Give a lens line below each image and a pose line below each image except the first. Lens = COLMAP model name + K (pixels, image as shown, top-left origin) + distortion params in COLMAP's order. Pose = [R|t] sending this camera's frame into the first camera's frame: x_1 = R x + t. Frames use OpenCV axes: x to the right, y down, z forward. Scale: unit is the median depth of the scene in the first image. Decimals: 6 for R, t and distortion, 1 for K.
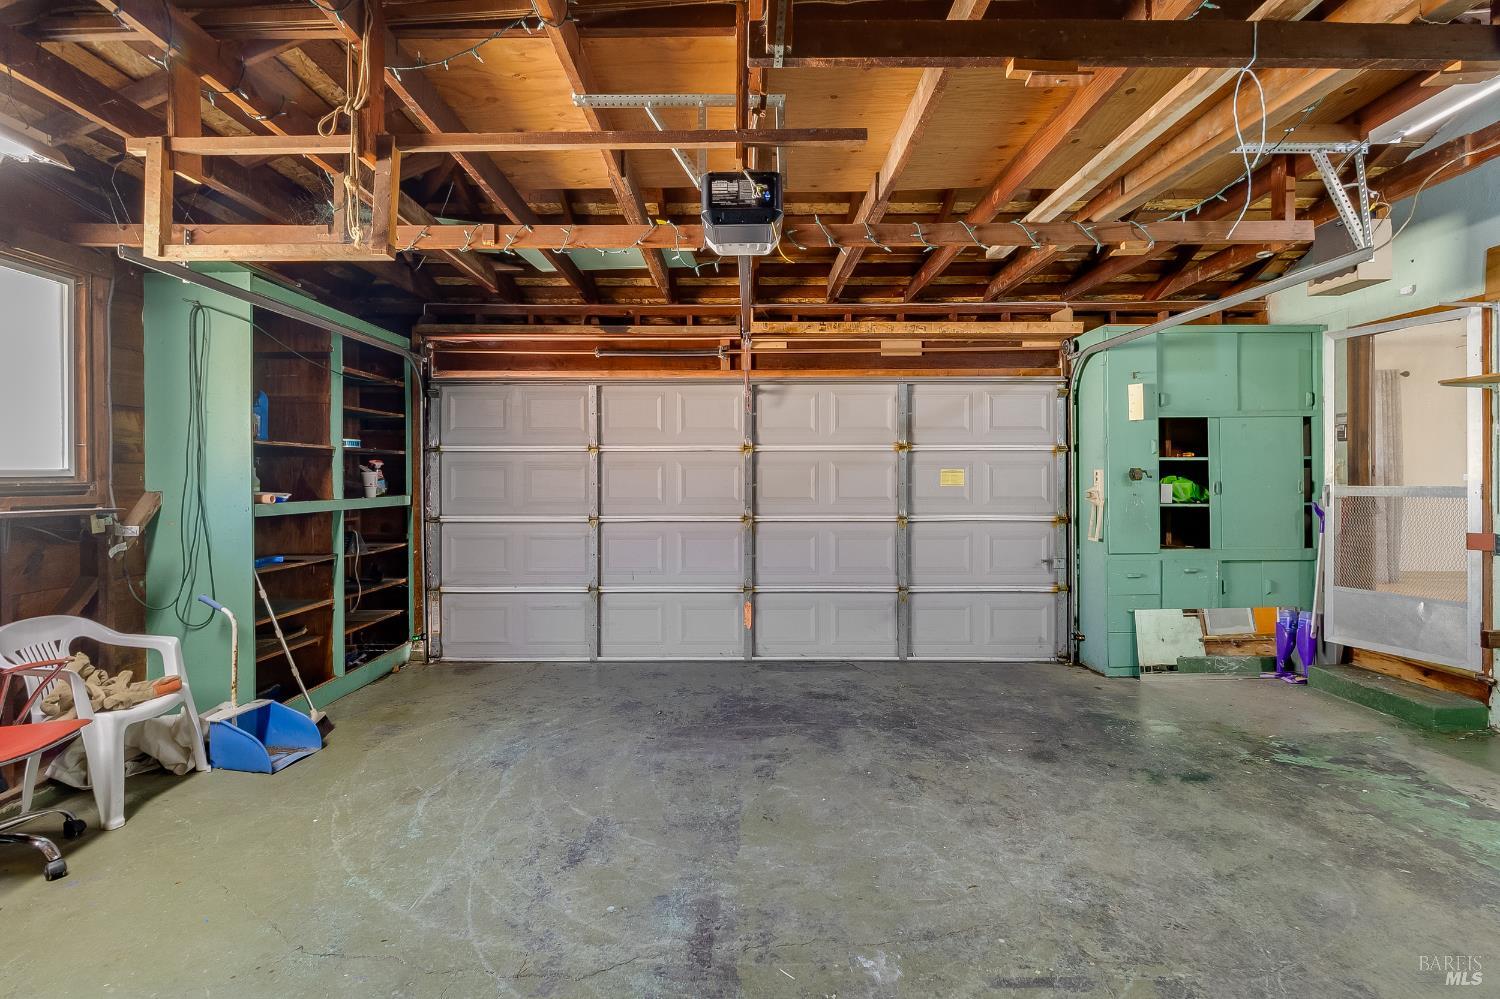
lens RADIAL K [[704.2, 0, 748.5], [0, 704.2, 473.2], [0, 0, 1]] dist [-0.001606, -0.002553]
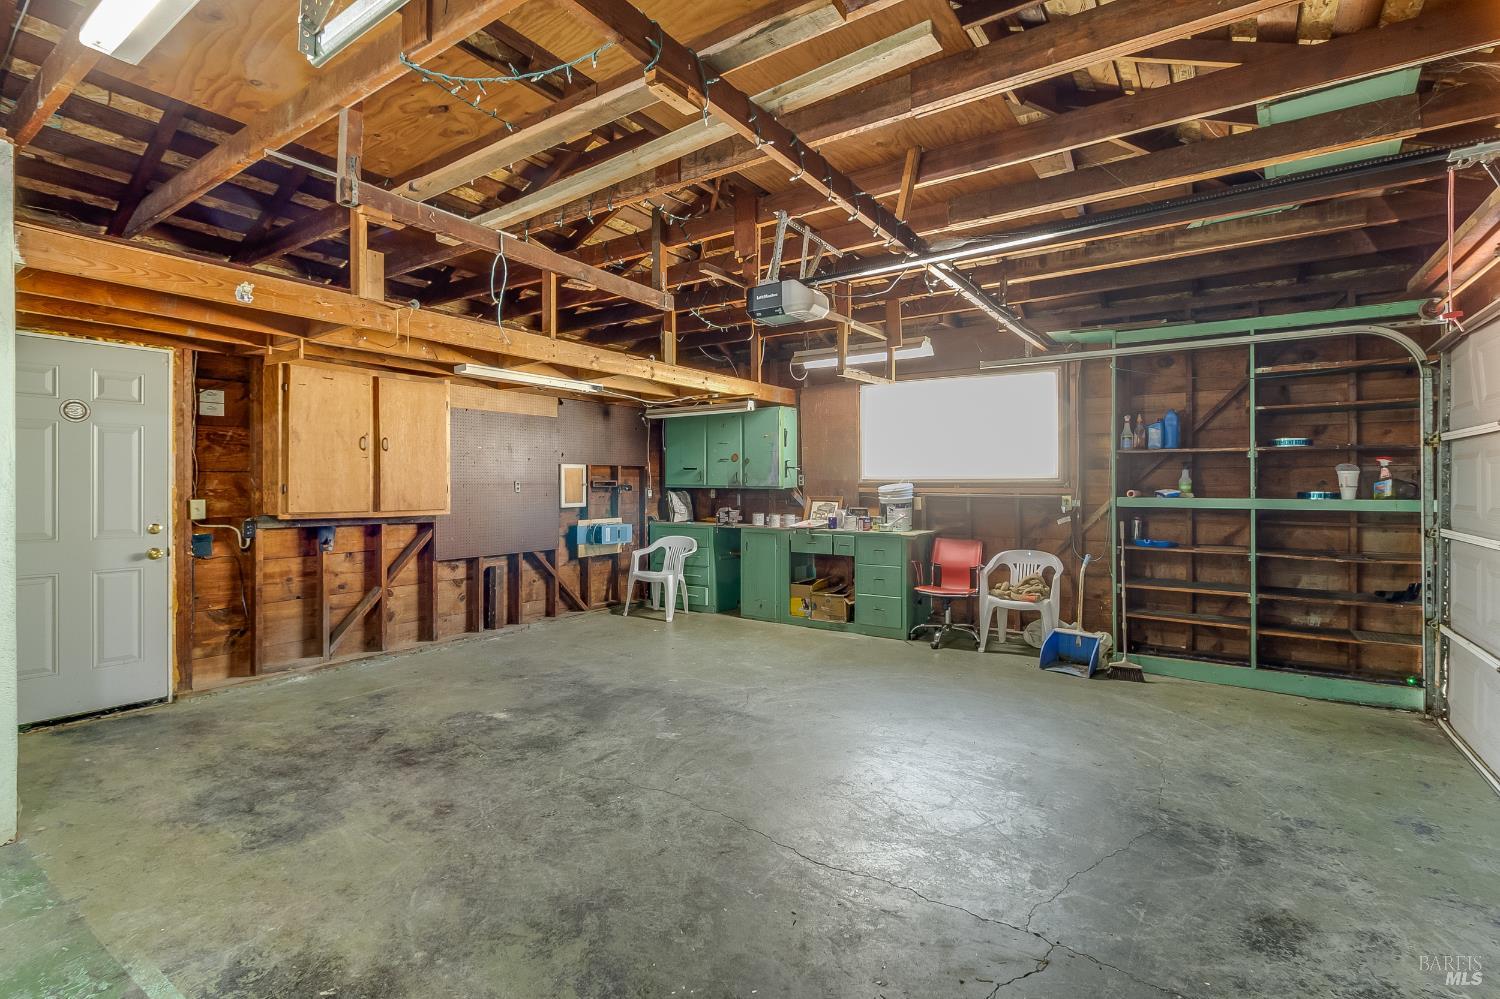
lens RADIAL K [[704.2, 0, 742.1], [0, 704.2, 489.6], [0, 0, 1]] dist [-0.001606, -0.002553]
pose [[-0.570345, 0.009155, -0.821354, 1.060345], [0.003638, 0.999956, 0.008620, 0.017650], [0.821397, 0.001928, -0.570354, 1.466492]]
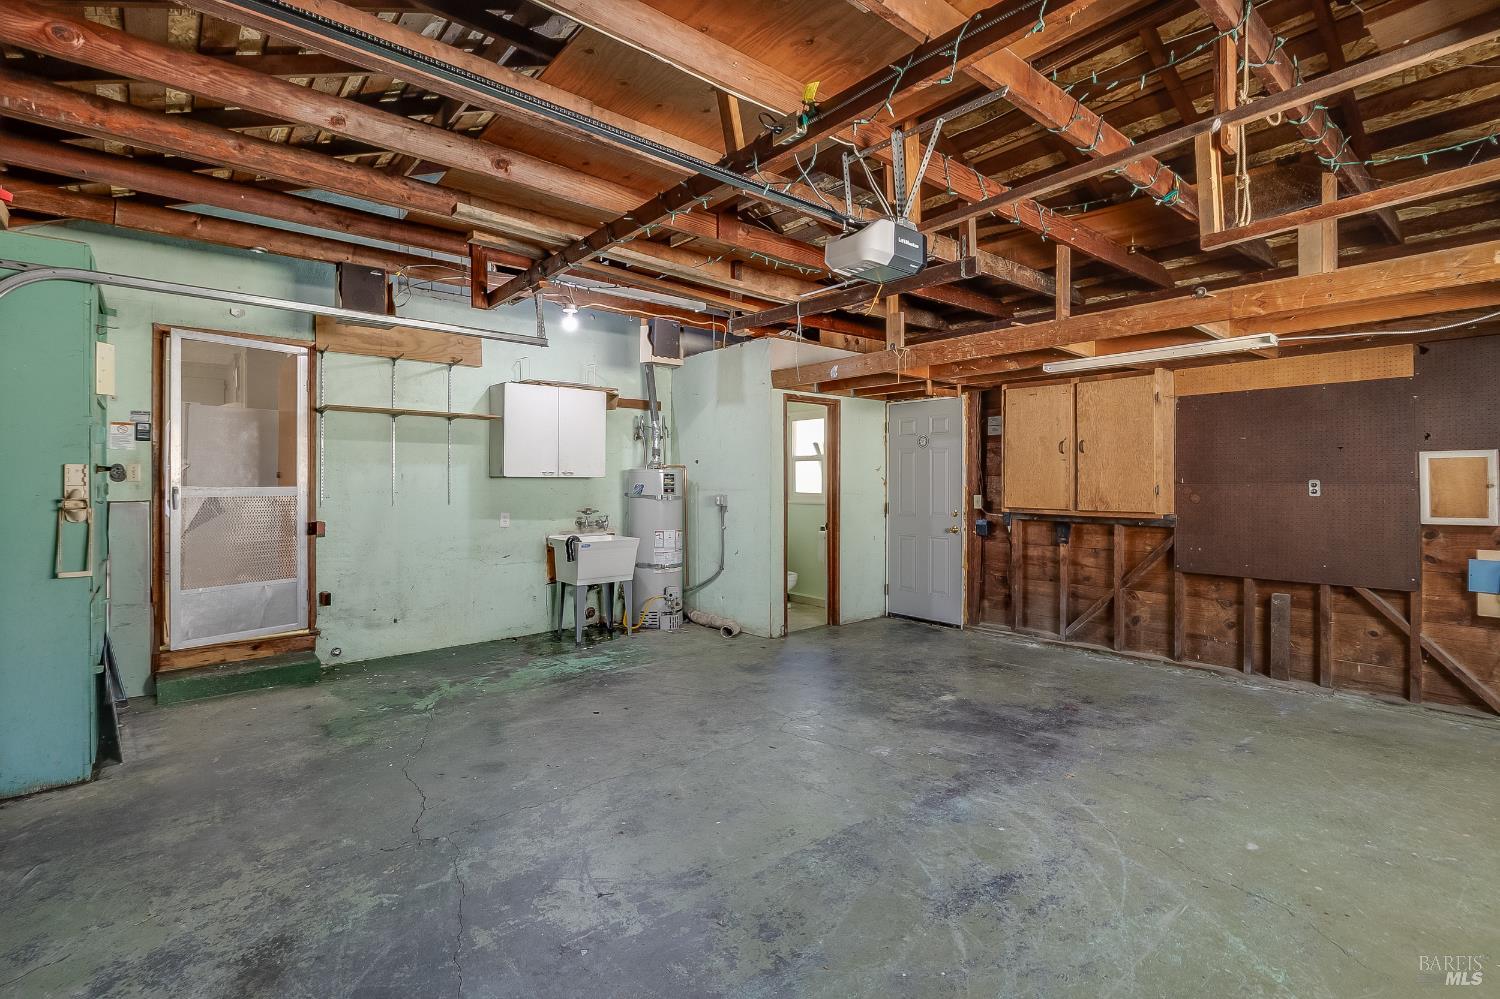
lens RADIAL K [[705.0, 0, 739.9], [0, 705.0, 488.1], [0, 0, 1]] dist [-0.003709, -0.003640]
pose [[-0.635682, -0.003457, 0.771943, -0.628626], [-0.002068, 0.999994, 0.002775, 0.021570], [-0.771948, 0.000167, -0.635686, 1.579358]]
